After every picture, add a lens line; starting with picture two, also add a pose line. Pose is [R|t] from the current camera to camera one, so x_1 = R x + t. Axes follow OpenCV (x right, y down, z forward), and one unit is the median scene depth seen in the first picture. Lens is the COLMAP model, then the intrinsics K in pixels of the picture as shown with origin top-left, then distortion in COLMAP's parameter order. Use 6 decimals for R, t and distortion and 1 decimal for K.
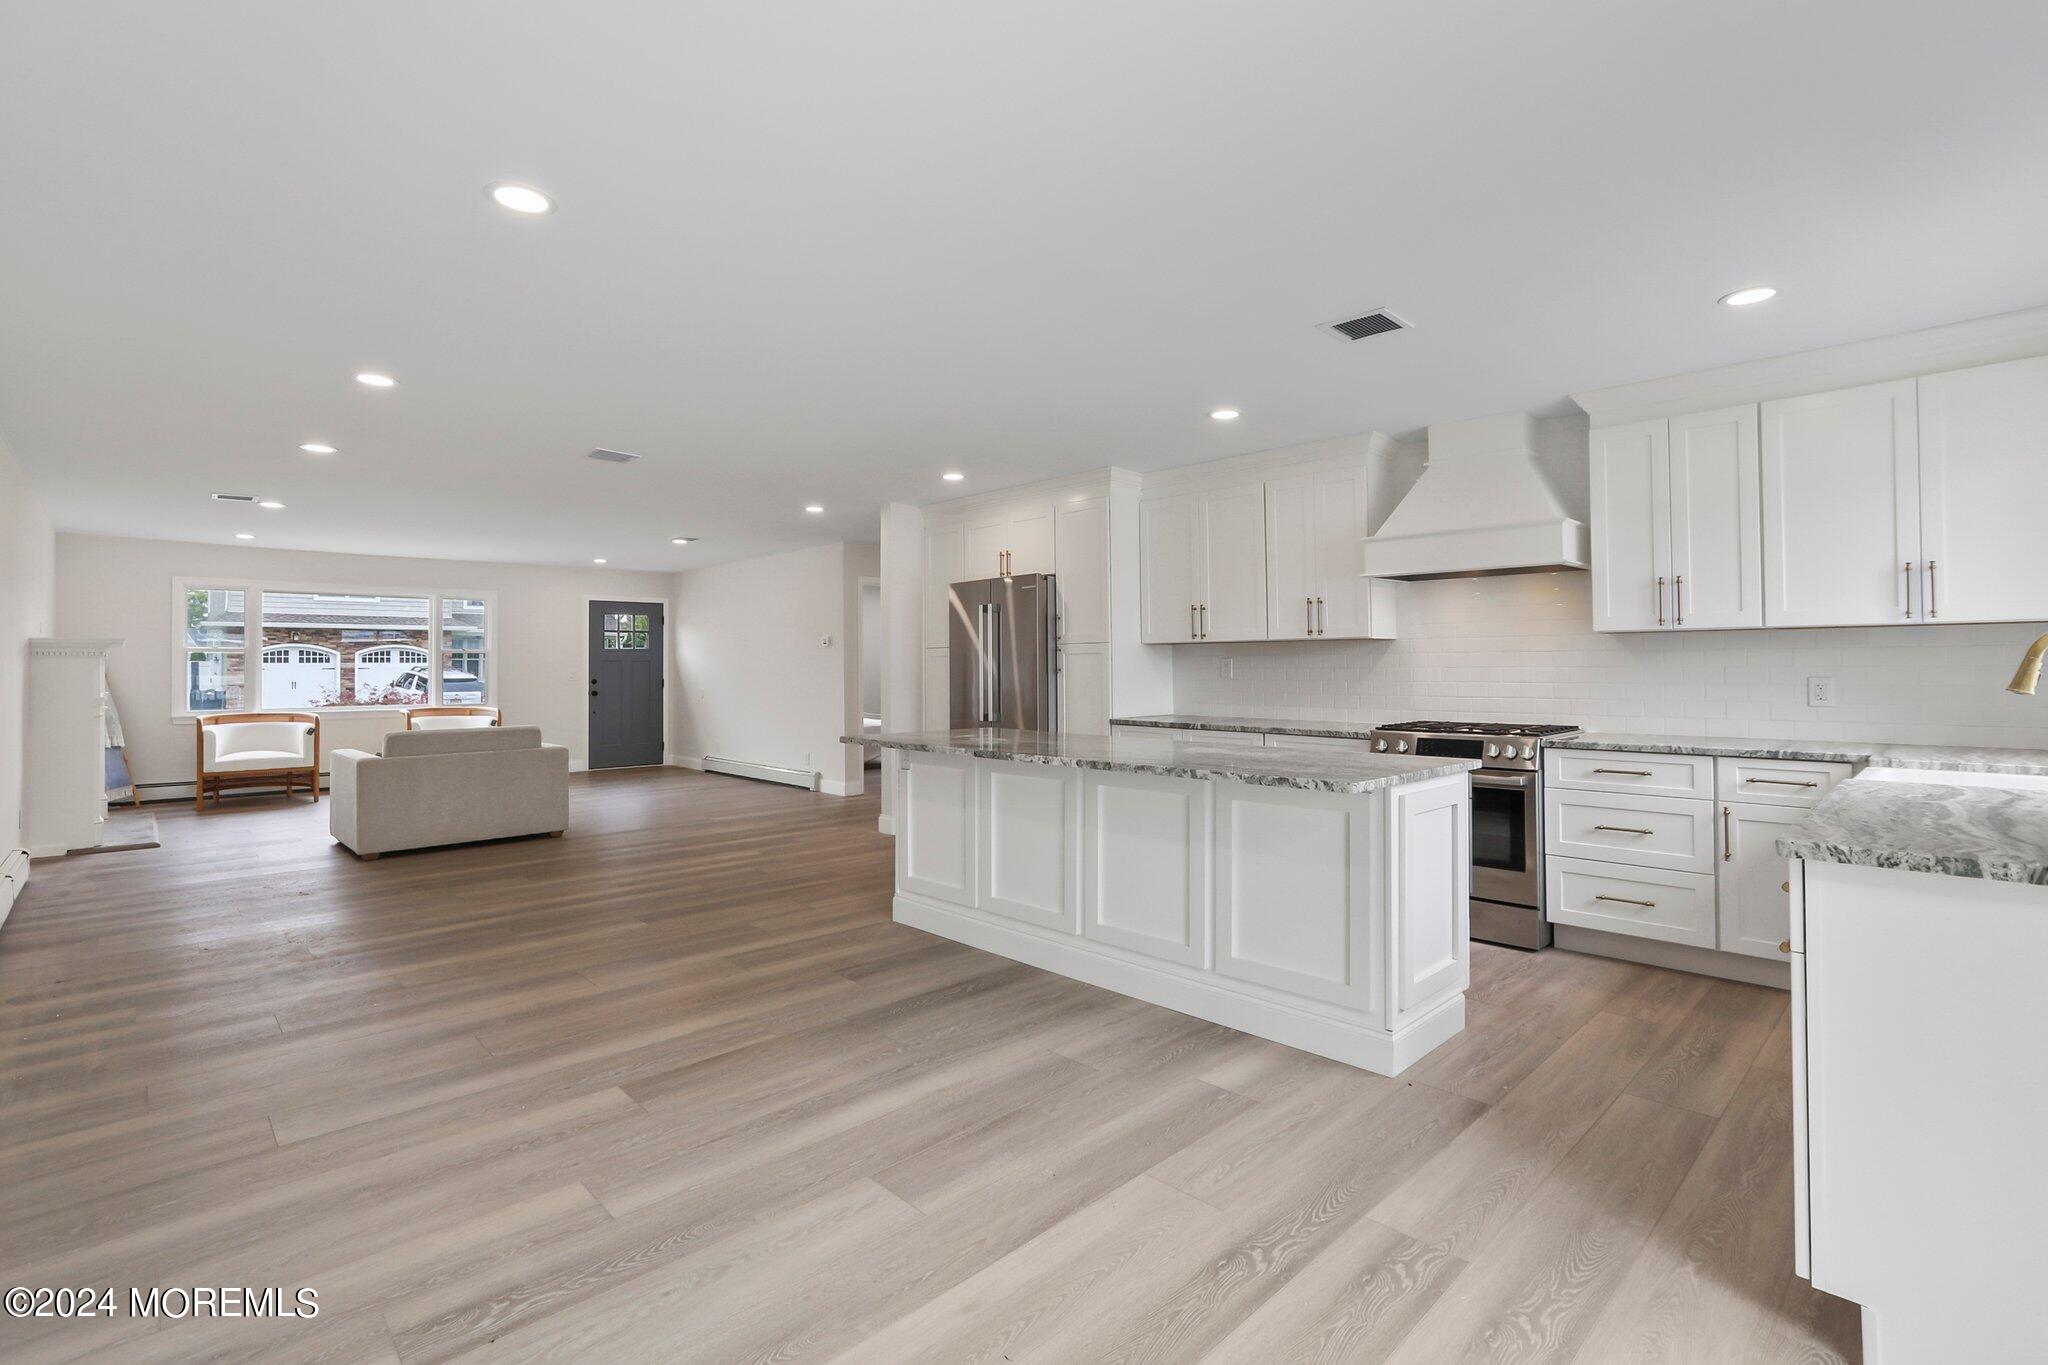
lens RADIAL K [[936.3, 0, 1015.8], [0, 936.3, 669.3], [0, 0, 1]] dist [-0.015866, 0.007325]
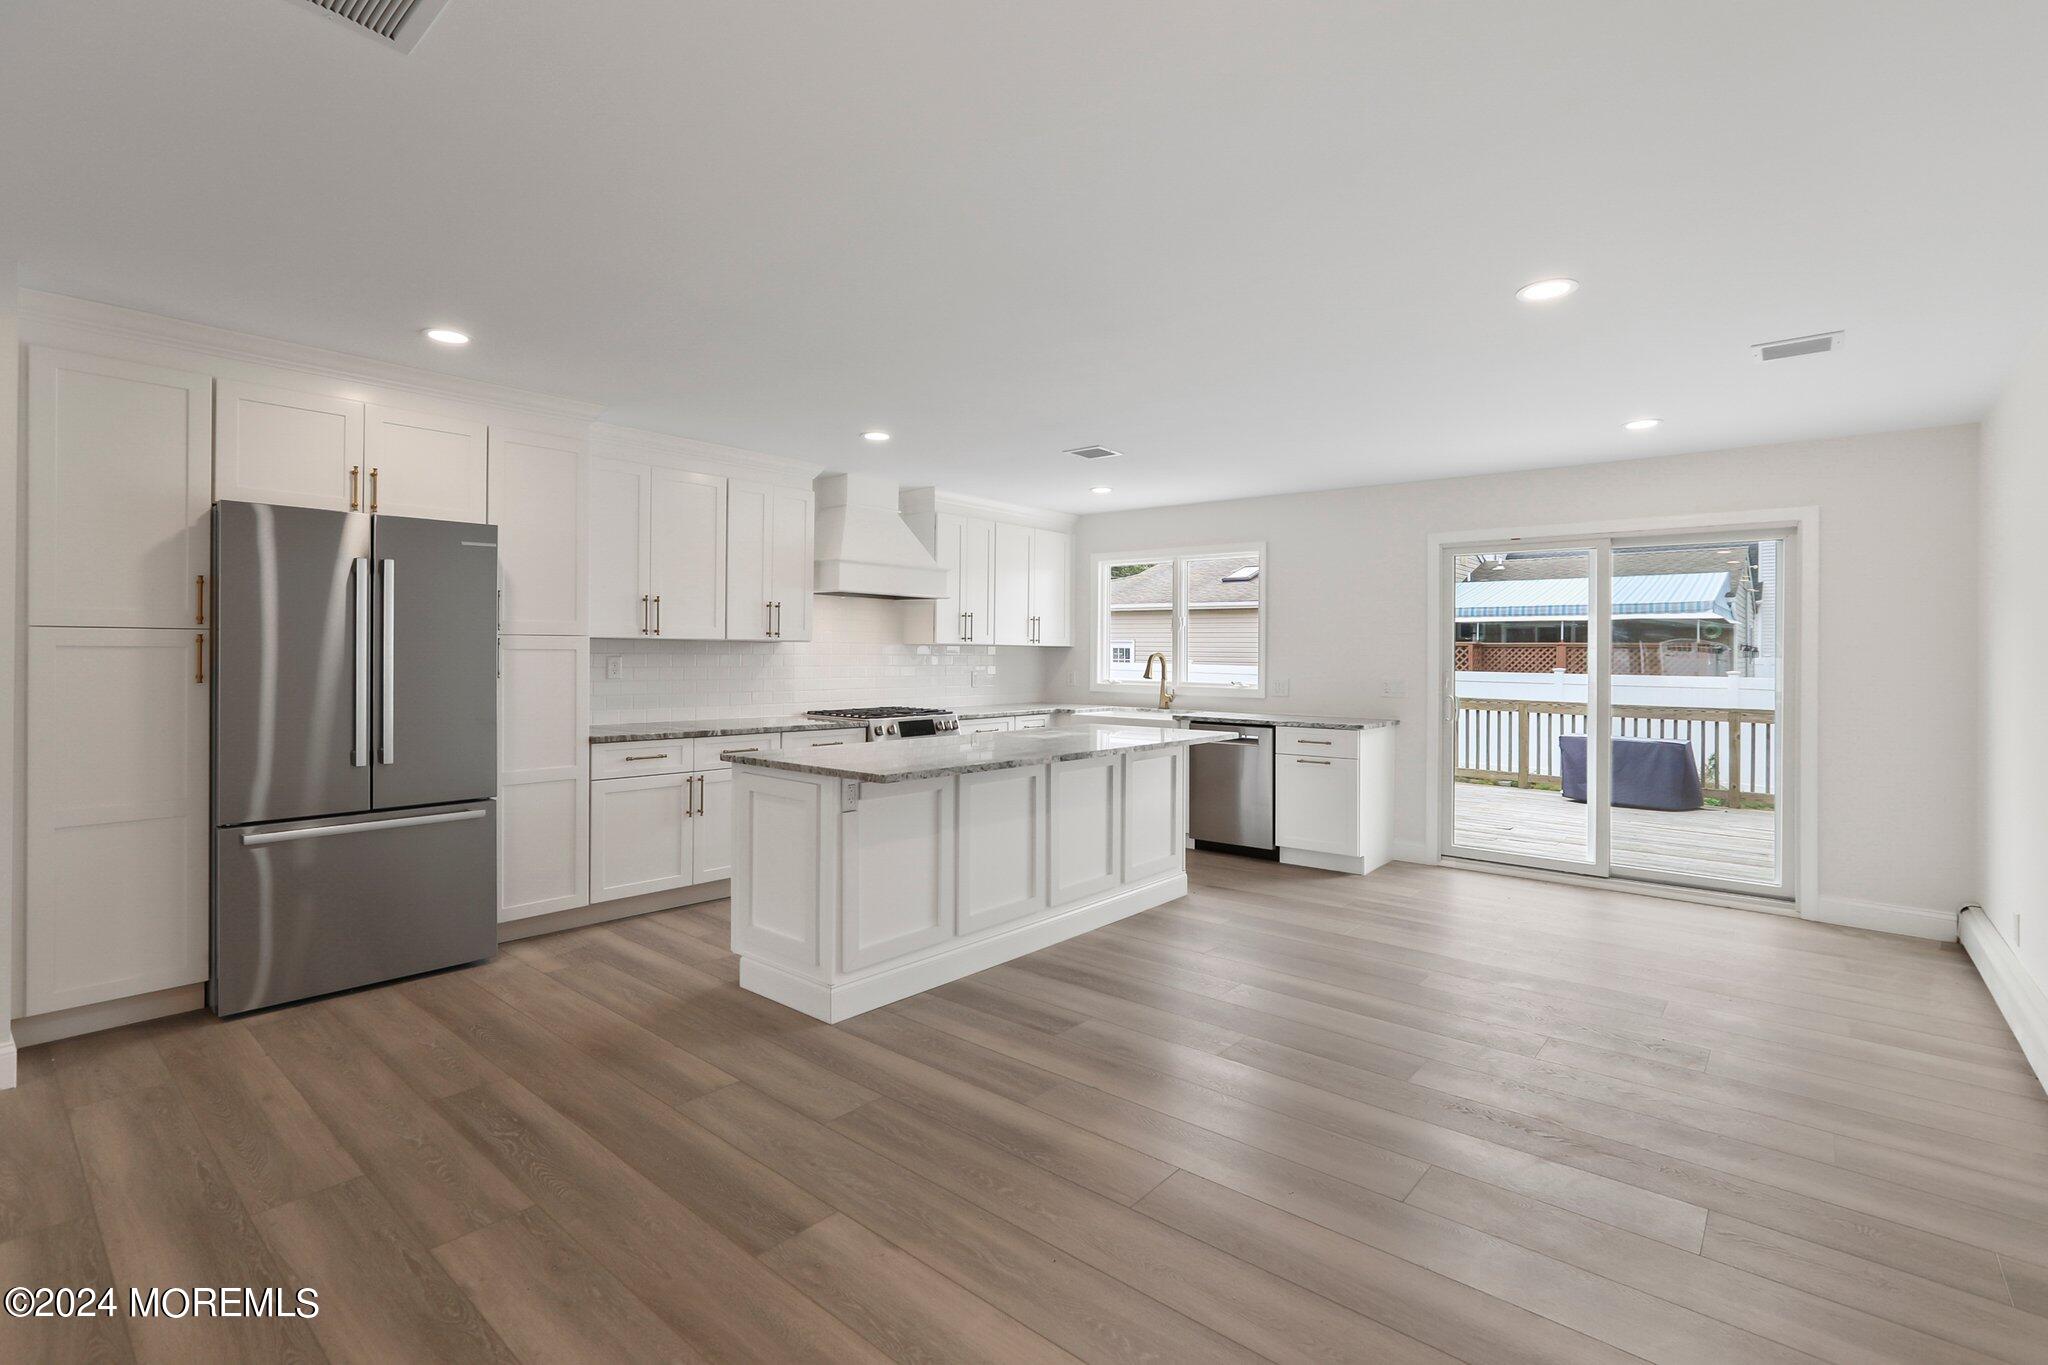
lens RADIAL K [[936.3, 0, 1010.1], [0, 936.3, 669.6], [0, 0, 1]] dist [-0.015866, 0.007325]
pose [[-0.081906, -0.012299, 0.996564, -0.798559], [-0.005586, 0.999914, 0.011881, -0.014302], [-0.996624, -0.004593, -0.081968, 0.856201]]
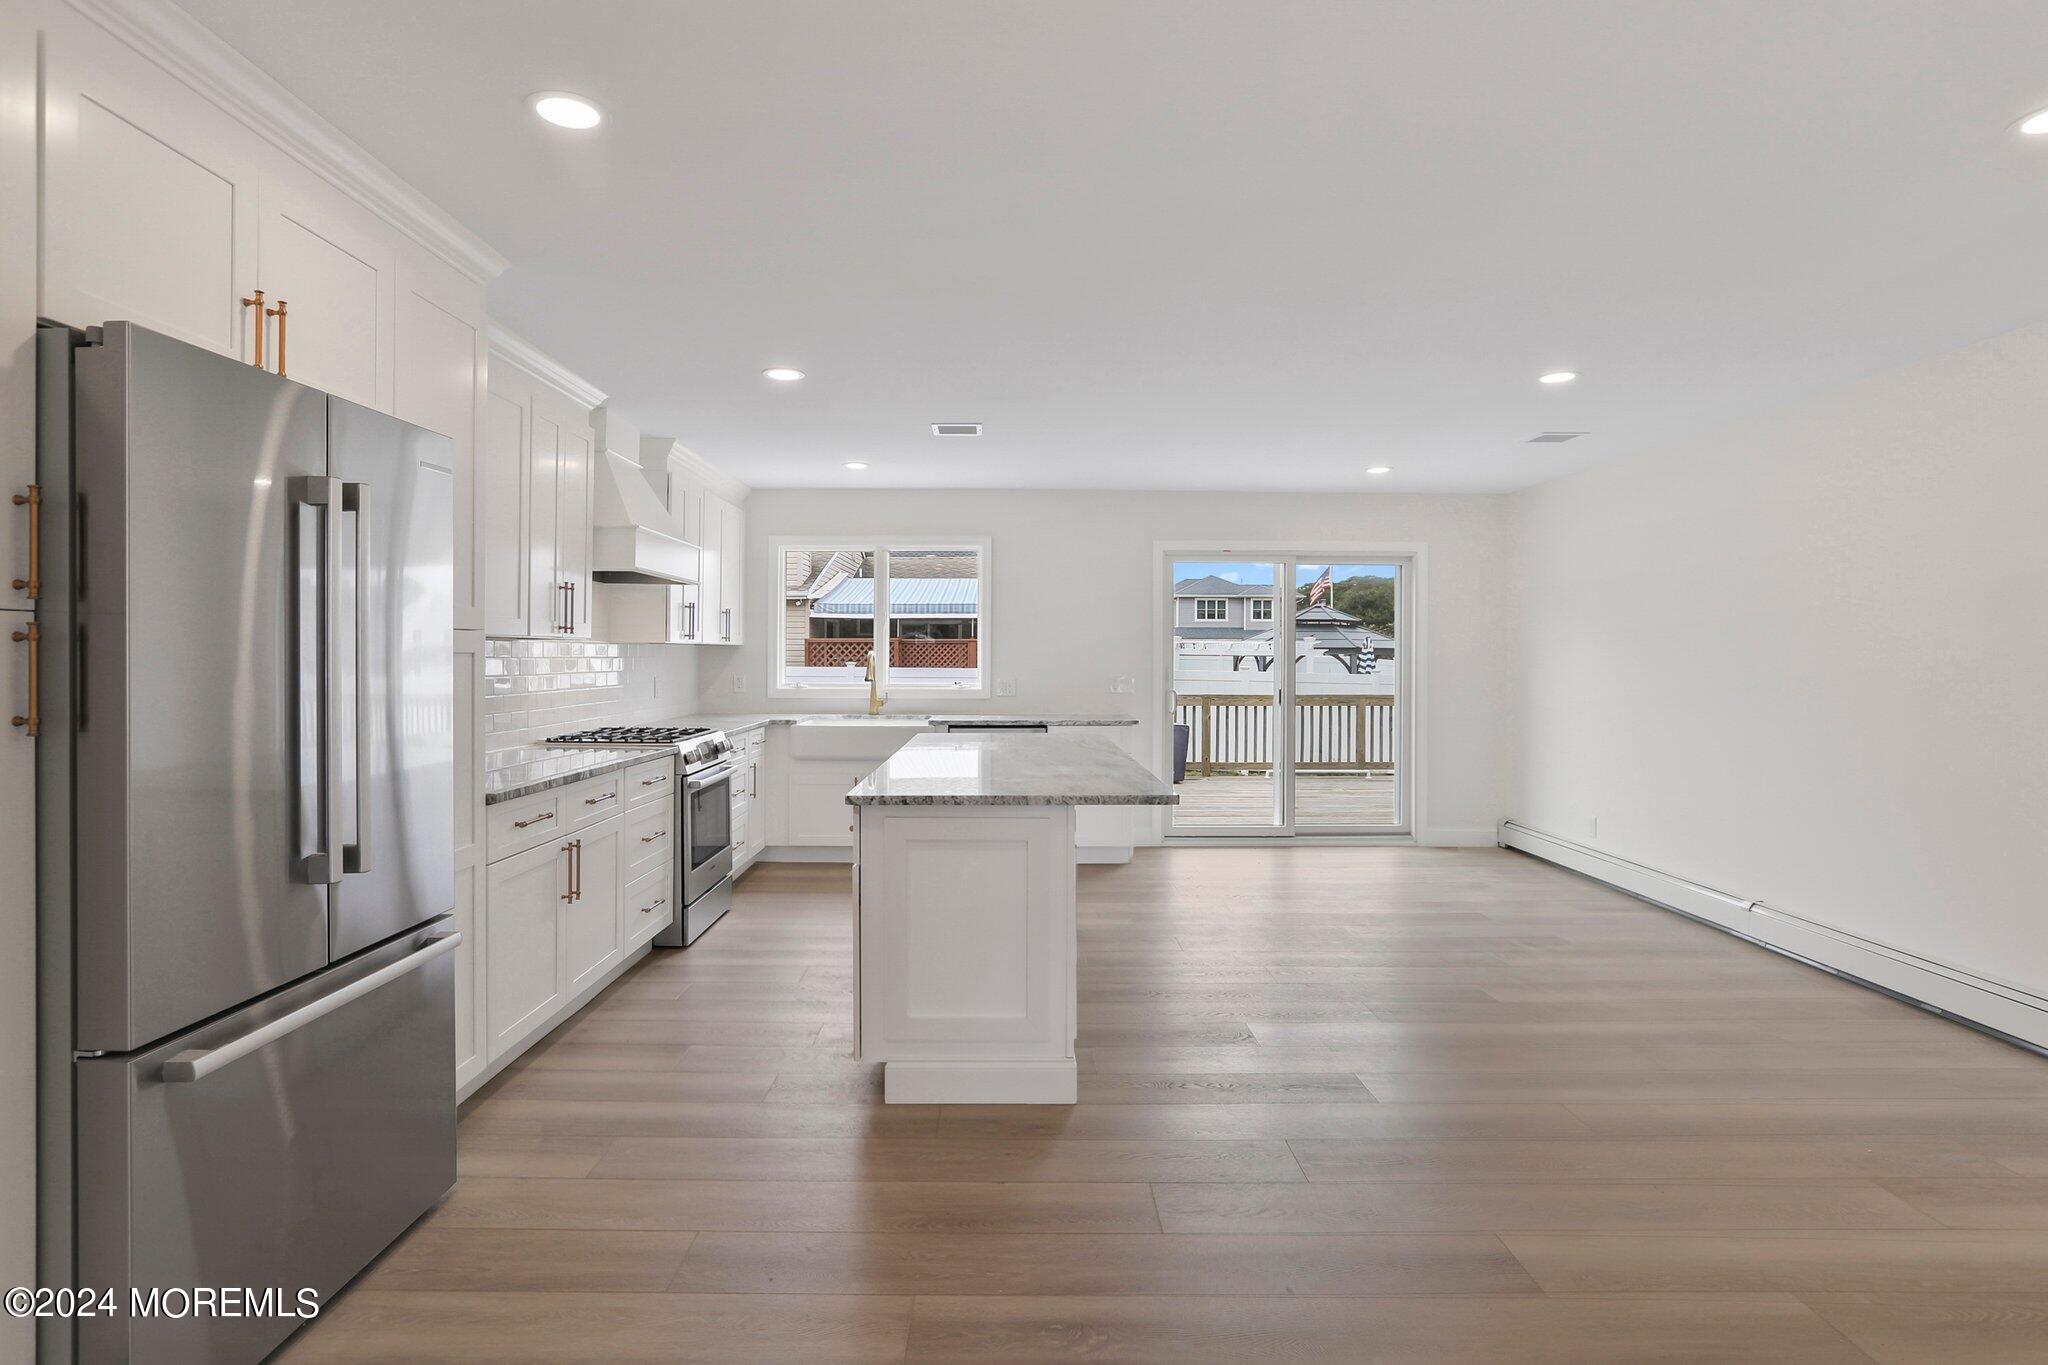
lens RADIAL K [[1055.3, 0, 1012.4], [0, 1055.3, 651.1], [0, 0, 1]] dist [-0.018136, 0.005152]
pose [[-0.715210, 0.005176, 0.698890, -0.533376], [0.002975, 0.999986, -0.004362, -0.018552], [-0.698903, -0.001040, -0.715215, 1.409561]]
